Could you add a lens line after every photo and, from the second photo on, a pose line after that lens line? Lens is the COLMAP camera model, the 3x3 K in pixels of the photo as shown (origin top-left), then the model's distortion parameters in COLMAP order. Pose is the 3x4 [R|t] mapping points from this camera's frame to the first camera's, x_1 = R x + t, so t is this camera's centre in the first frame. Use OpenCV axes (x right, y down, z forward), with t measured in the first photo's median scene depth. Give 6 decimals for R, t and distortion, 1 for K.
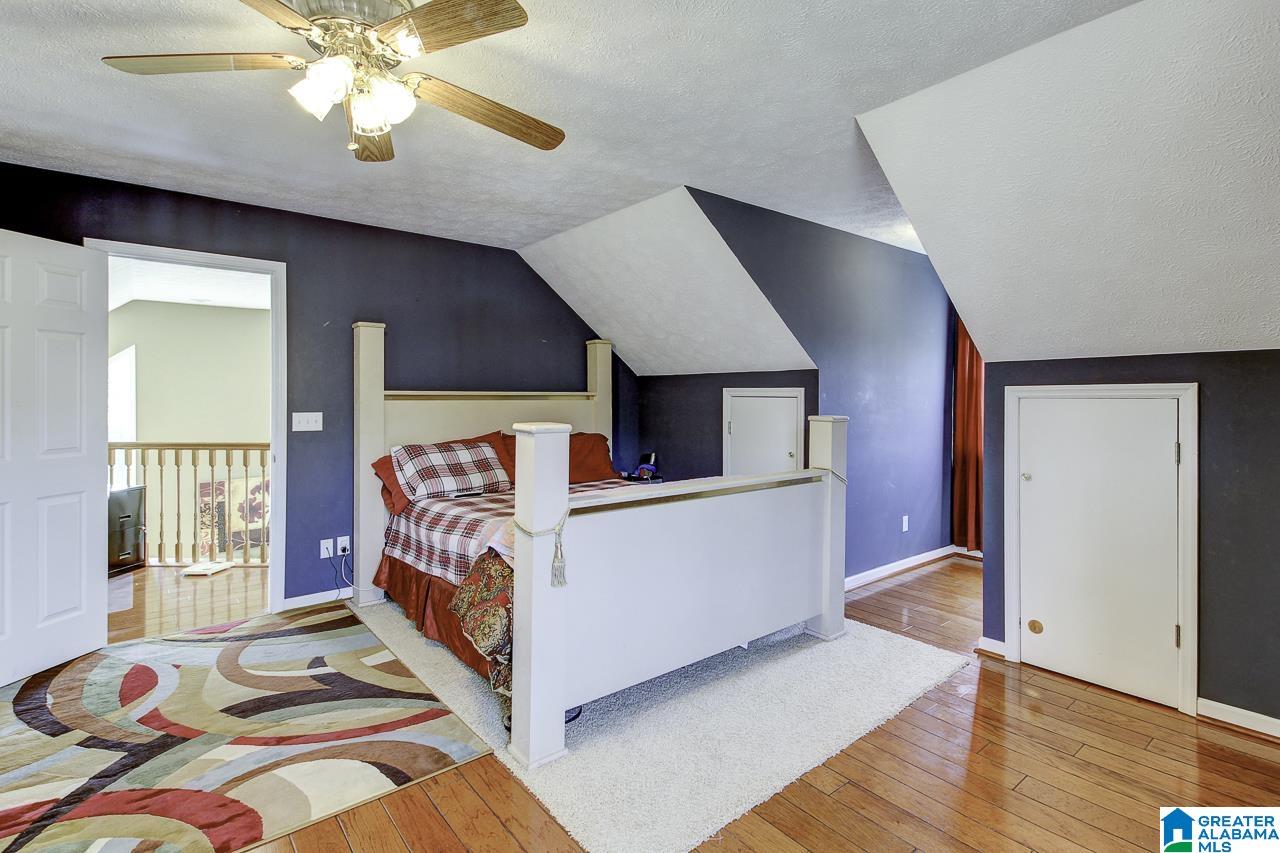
lens RADIAL K [[621.0, 0, 639.2], [0, 621.0, 396.7], [0, 0, 1]] dist [0.019552, -0.000798]
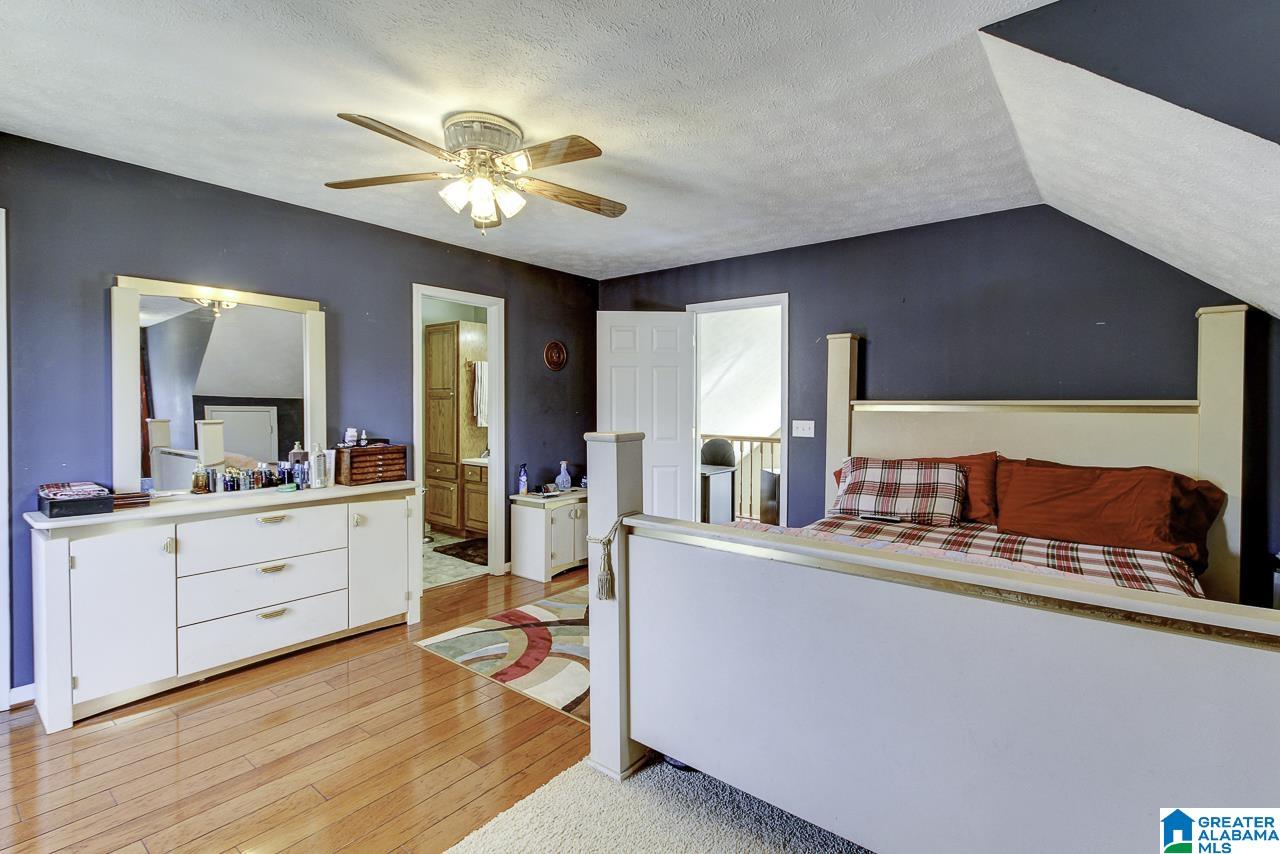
lens RADIAL K [[579.4, 0, 641.1], [0, 579.4, 413.1], [0, 0, 1]] dist [0.000642, -0.000085]
pose [[0.227253, 0.006899, -0.973811, 0.513746], [-0.001299, 0.999976, 0.006781, 0.006442], [0.973835, -0.000276, 0.227256, 0.572889]]
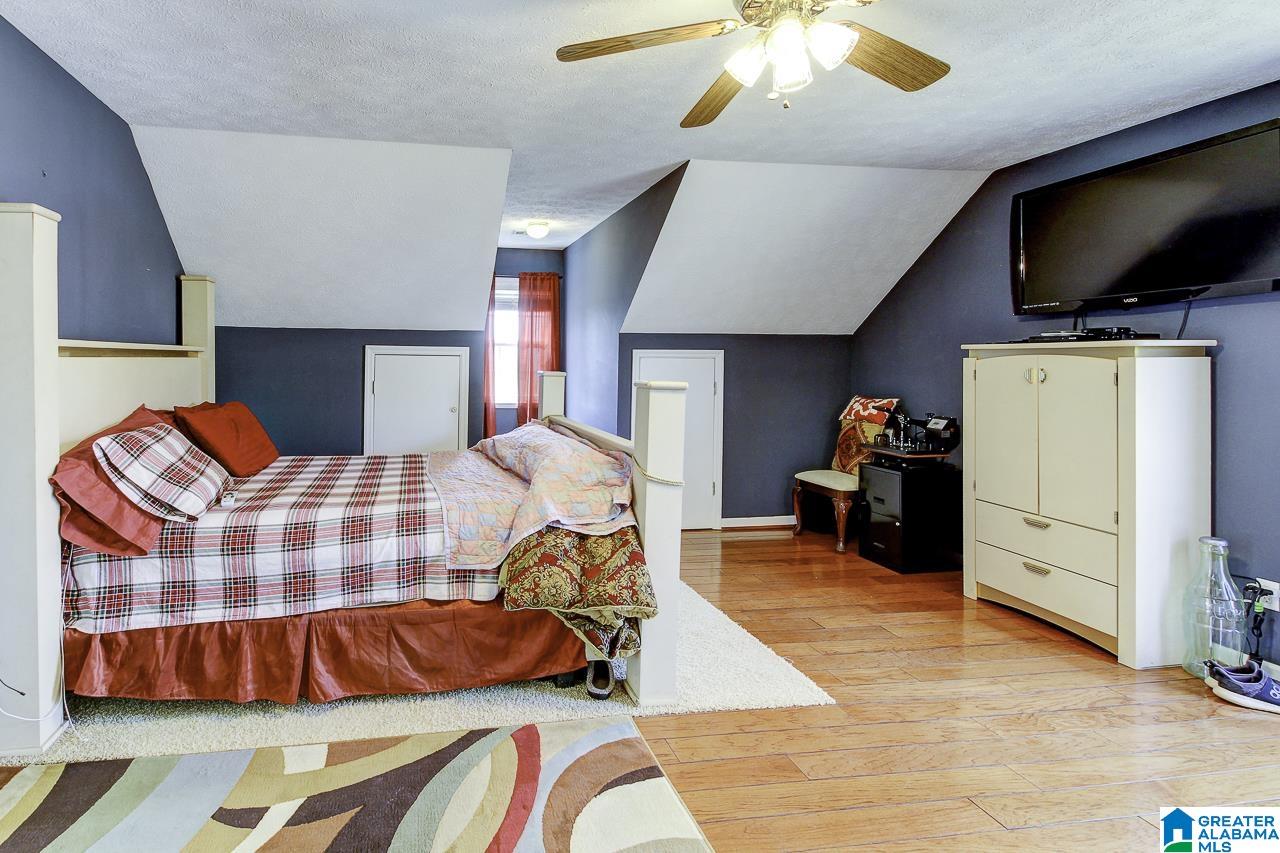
lens RADIAL K [[573.6, 0, 638.6], [0, 573.6, 362.4], [0, 0, 1]] dist [0.001567, 0.000240]
pose [[0.497647, -0.002779, 0.867375, -0.727079], [-0.007564, 0.999943, 0.007543, 0.003953], [-0.867347, -0.010315, 0.497597, 0.395330]]
